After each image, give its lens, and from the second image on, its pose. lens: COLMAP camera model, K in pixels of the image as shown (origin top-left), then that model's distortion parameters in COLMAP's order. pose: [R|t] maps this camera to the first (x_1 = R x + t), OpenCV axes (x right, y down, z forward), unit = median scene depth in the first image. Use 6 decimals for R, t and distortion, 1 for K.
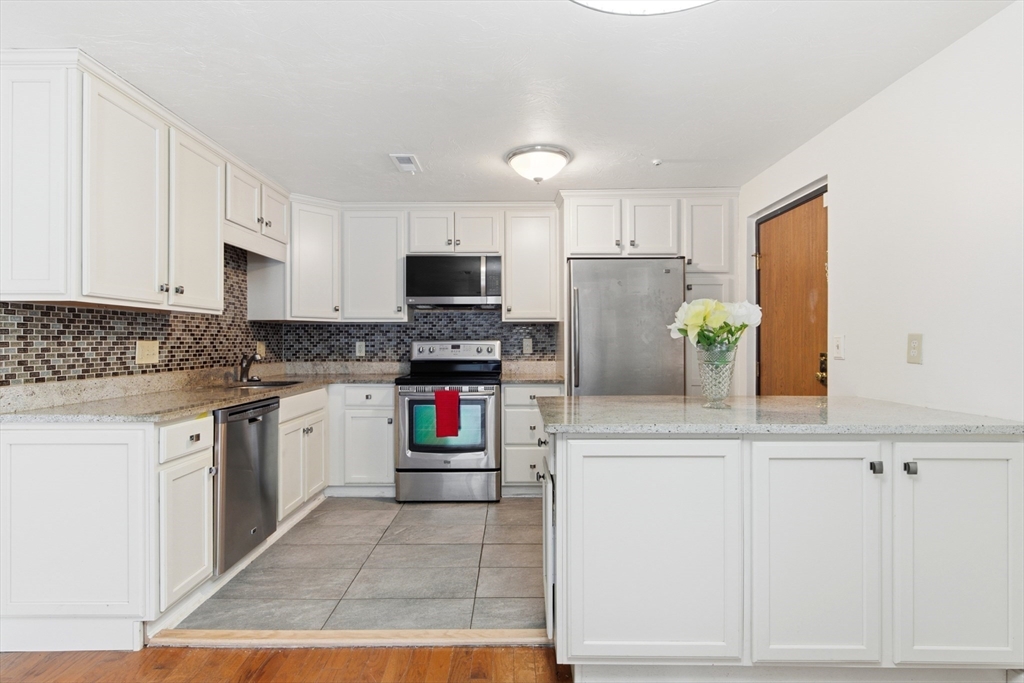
lens RADIAL K [[509.1, 0, 505.2], [0, 509.1, 340.7], [0, 0, 1]] dist [0.000014, 0.000634]
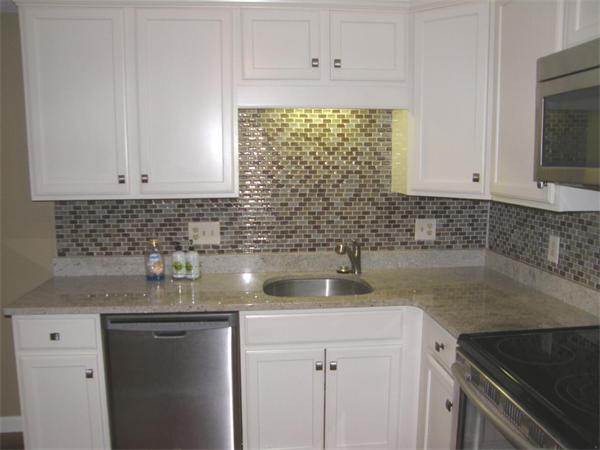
lens RADIAL K [[528.4, 0, 300.3], [0, 528.4, 234.6], [0, 0, 1]] dist [-0.141664, 0.141338]
pose [[0.106067, 0.143768, -0.983911, 0.261957], [0.005788, 0.989387, 0.145192, -0.095899], [0.994342, -0.021095, 0.104109, 0.834420]]
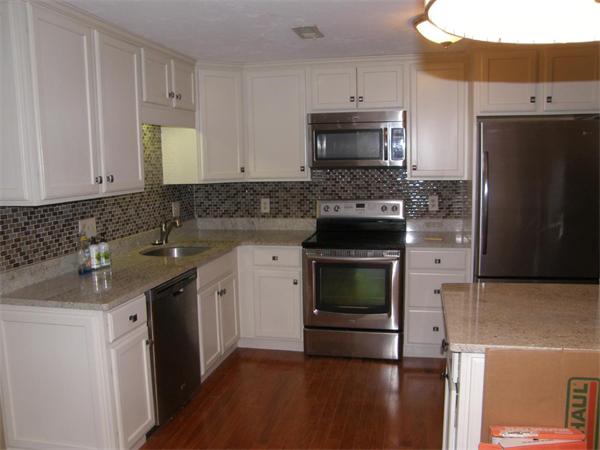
lens RADIAL K [[528.4, 0, 300.3], [0, 528.4, 234.6], [0, 0, 1]] dist [-0.141664, 0.141338]
pose [[0.979331, 0.012255, -0.201891, -0.002491], [0.017503, 0.989283, 0.144955, -0.095868], [0.201504, -0.145493, 0.968622, -0.021841]]
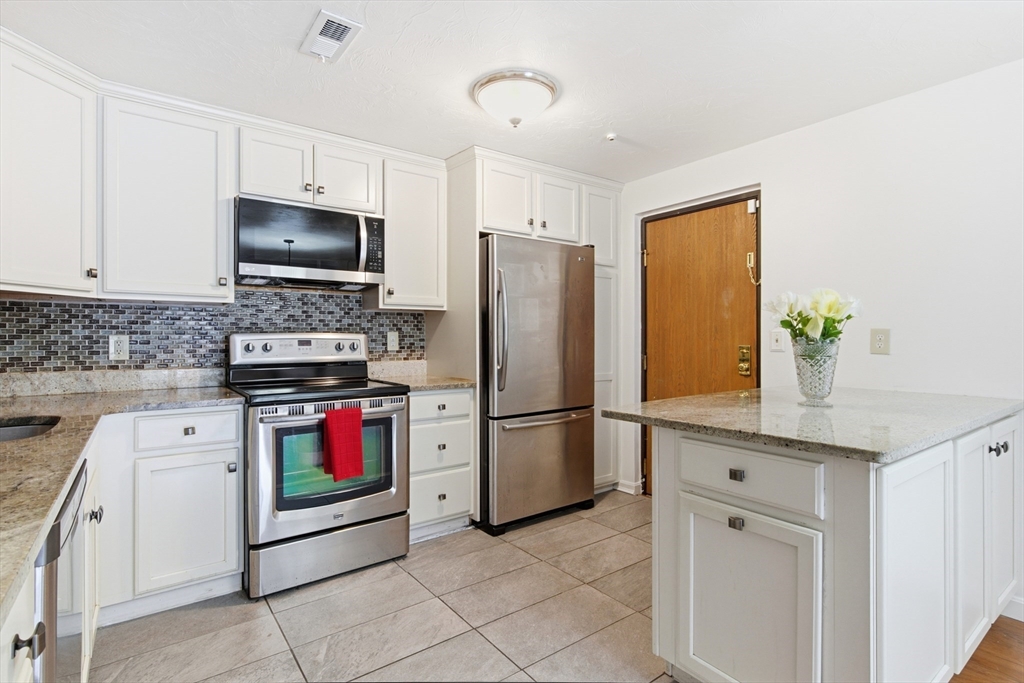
lens RADIAL K [[501.6, 0, 508.5], [0, 501.6, 337.0], [0, 0, 1]] dist [-0.000321, 0.000508]
pose [[0.798460, 0.000480, 0.602048, -0.336032], [-0.001868, 0.999997, 0.001679, 0.003187], [-0.602045, -0.002465, 0.798458, 0.350164]]
